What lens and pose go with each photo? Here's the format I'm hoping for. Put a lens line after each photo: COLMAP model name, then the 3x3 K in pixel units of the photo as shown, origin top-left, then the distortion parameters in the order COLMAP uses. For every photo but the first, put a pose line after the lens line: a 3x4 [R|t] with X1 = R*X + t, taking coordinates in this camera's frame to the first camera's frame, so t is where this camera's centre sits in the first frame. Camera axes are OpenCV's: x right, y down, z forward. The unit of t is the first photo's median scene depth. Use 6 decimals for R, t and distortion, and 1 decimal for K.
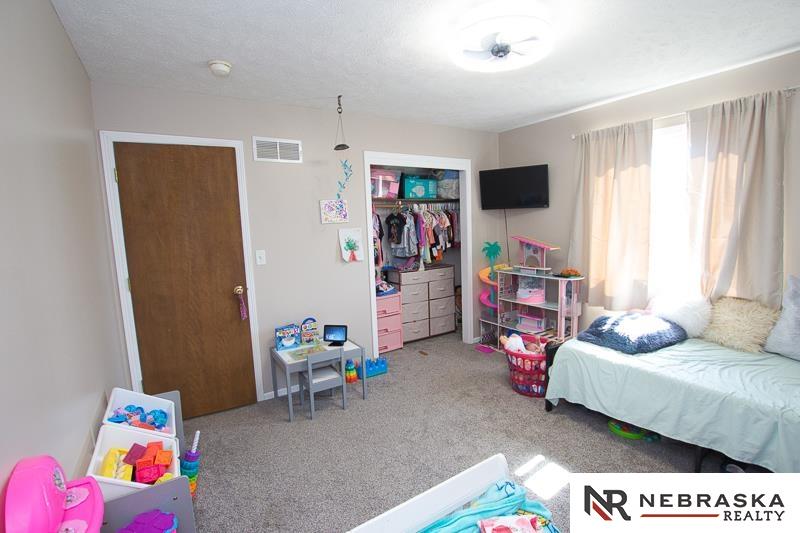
lens RADIAL K [[370.8, 0, 401.2], [0, 370.8, 265.9], [0, 0, 1]] dist [-0.032056, 0.004539]
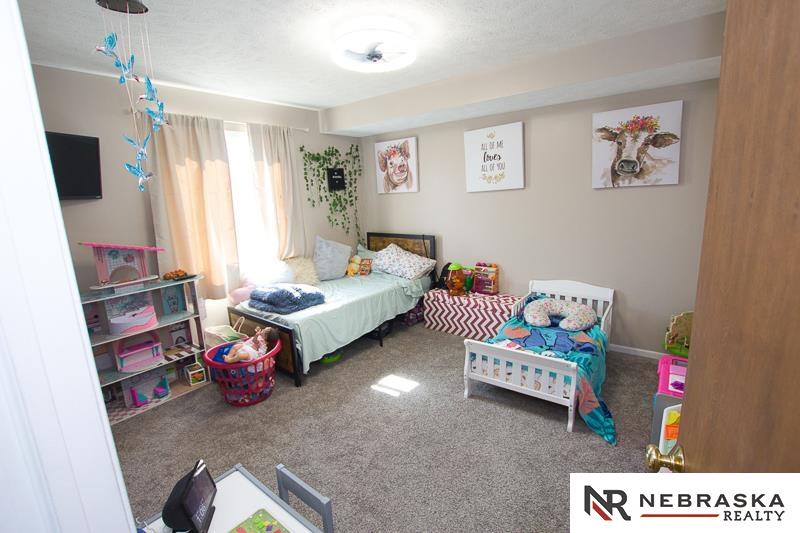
lens RADIAL K [[370.8, 0, 401.2], [0, 370.8, 265.9], [0, 0, 1]] dist [-0.032056, 0.004539]
pose [[-0.333101, -0.135656, 0.933081, -0.606377], [0.168014, 0.965219, 0.200308, -0.099353], [-0.927801, 0.223493, -0.298724, 0.905195]]
